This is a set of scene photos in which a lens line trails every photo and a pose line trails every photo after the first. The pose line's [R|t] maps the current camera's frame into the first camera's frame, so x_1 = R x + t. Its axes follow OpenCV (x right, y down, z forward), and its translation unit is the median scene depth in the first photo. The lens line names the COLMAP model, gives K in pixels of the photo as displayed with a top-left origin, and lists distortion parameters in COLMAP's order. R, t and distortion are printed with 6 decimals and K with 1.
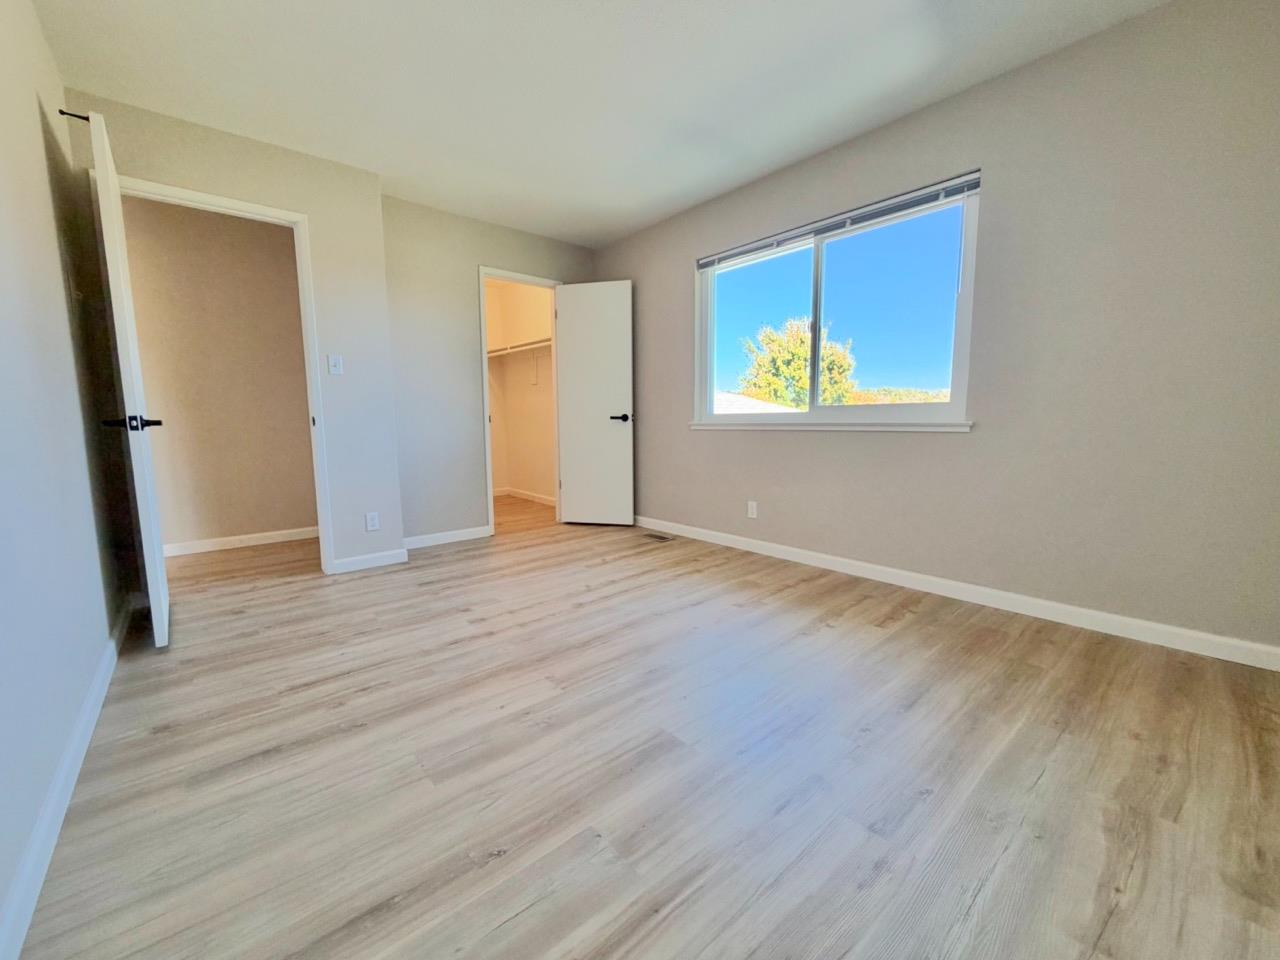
lens RADIAL K [[510.6, 0, 636.7], [0, 510.6, 482.1], [0, 0, 1]] dist [-0.000016, -0.000378]
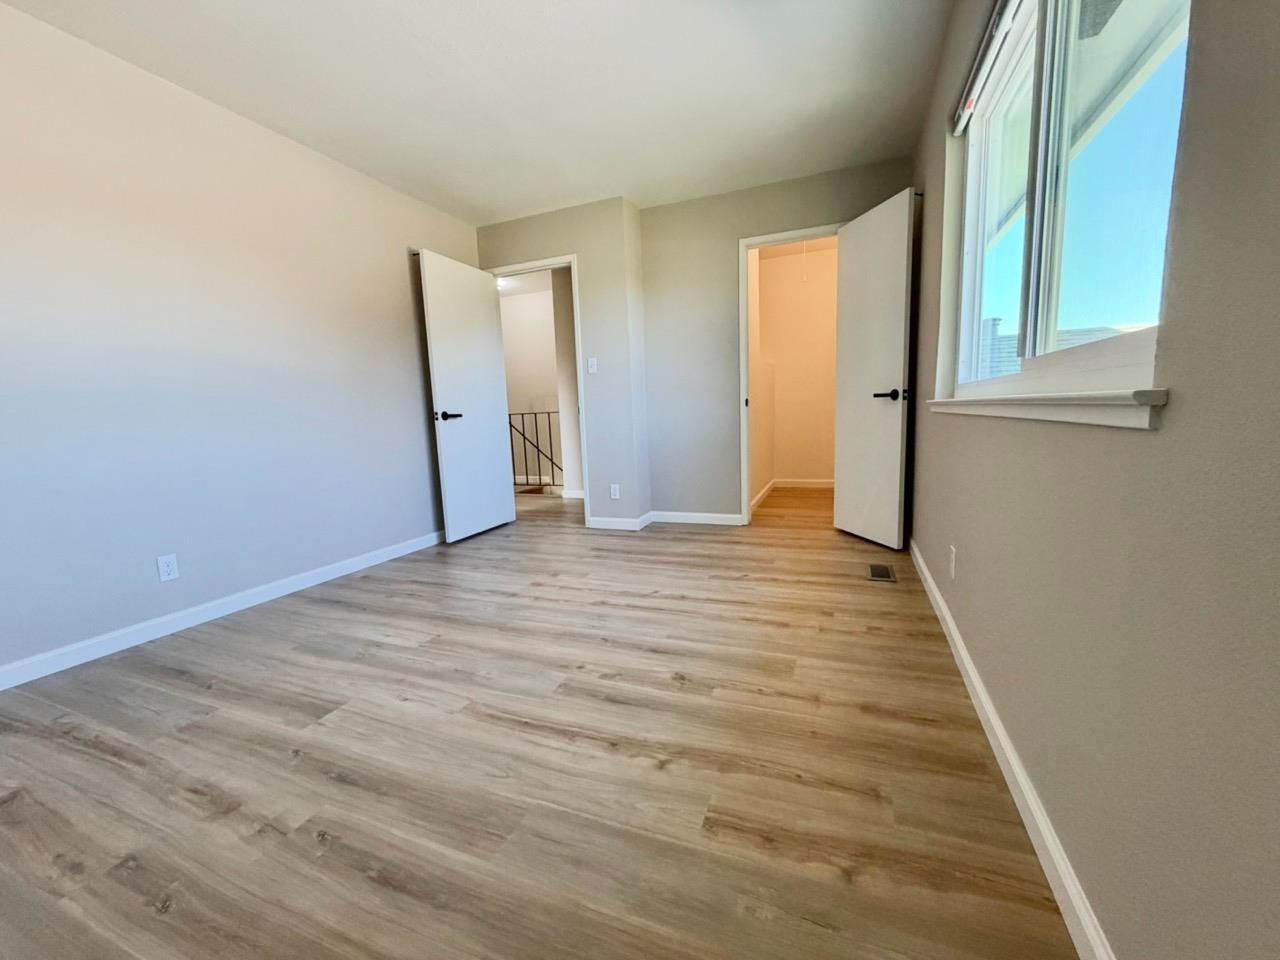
lens RADIAL K [[510.6, 0, 639.3], [0, 510.6, 479.0], [0, 0, 1]] dist [-0.000016, -0.000378]
pose [[0.457311, 0.105056, -0.883080, 0.739807], [-0.072852, 0.994086, 0.080535, -0.071301], [0.886318, 0.027505, 0.462260, 0.619778]]
